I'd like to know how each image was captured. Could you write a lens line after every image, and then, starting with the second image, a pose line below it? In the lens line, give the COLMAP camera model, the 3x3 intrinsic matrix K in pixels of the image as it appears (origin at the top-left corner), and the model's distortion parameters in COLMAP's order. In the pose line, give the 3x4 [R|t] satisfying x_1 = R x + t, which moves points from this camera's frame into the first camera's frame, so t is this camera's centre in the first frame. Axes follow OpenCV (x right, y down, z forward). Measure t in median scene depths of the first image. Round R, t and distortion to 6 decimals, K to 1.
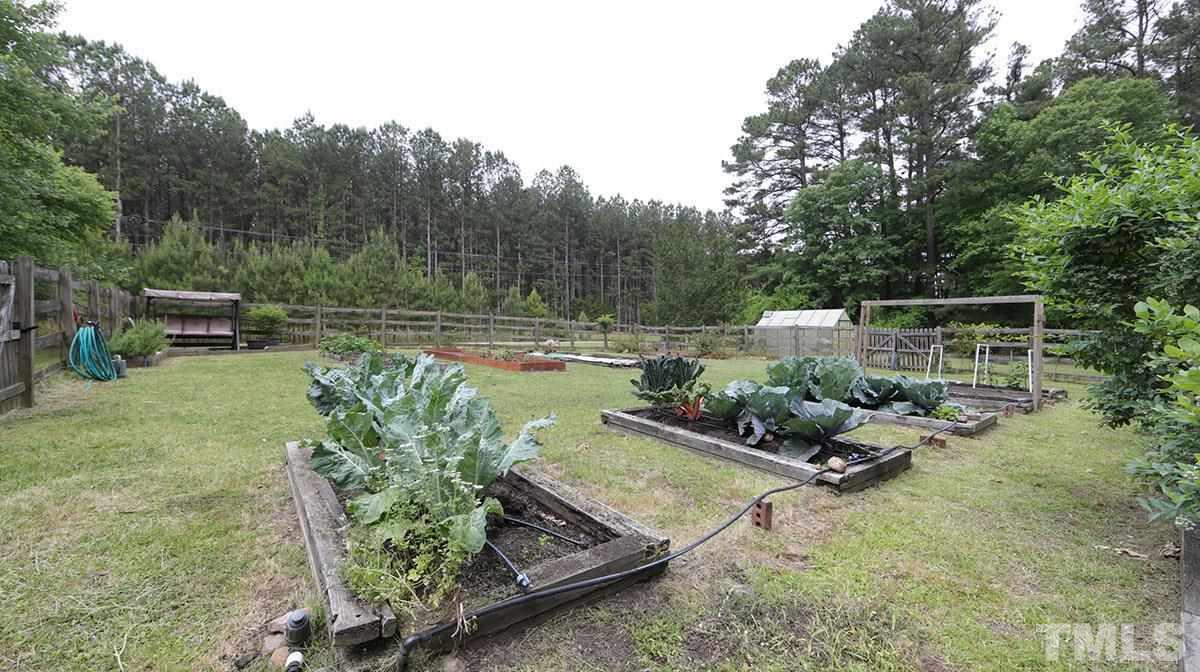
lens RADIAL K [[471.4, 0, 603.1], [0, 471.4, 339.5], [0, 0, 1]] dist [0.004078, -0.000100]
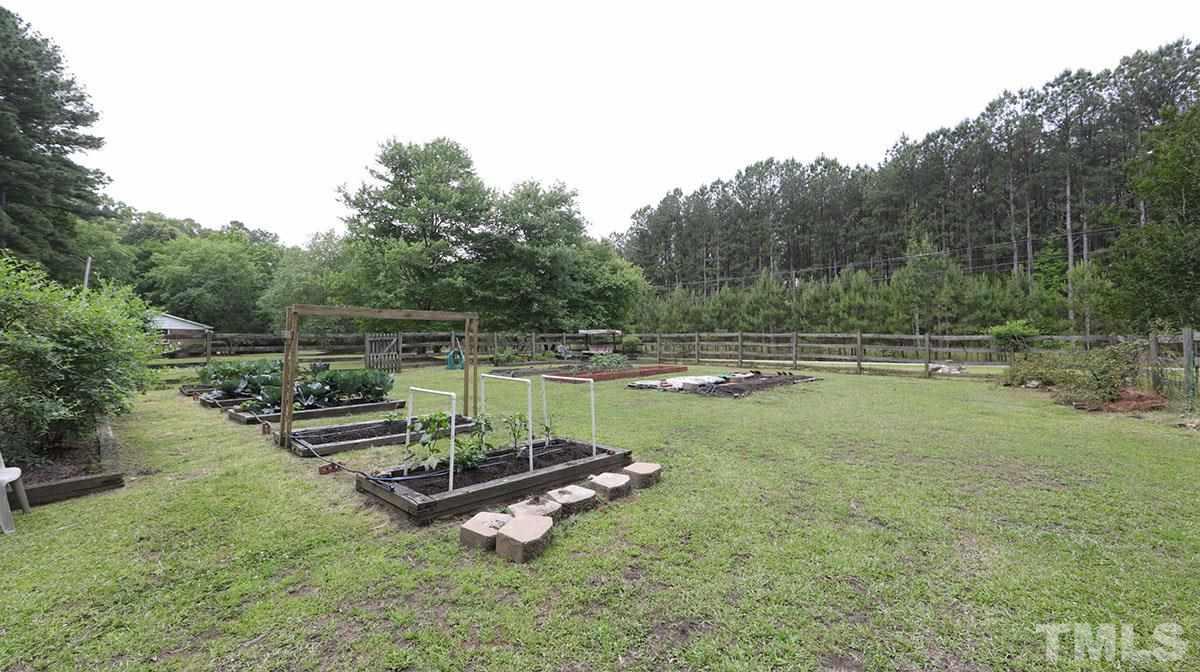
lens RADIAL K [[471.4, 0, 603.0], [0, 471.4, 334.5], [0, 0, 1]] dist [0.004078, -0.000100]
pose [[0.136769, -0.036283, -0.989938, 0.282797], [-0.014712, 0.999144, -0.038652, -0.002855], [0.990494, 0.019850, 0.136118, 0.231635]]
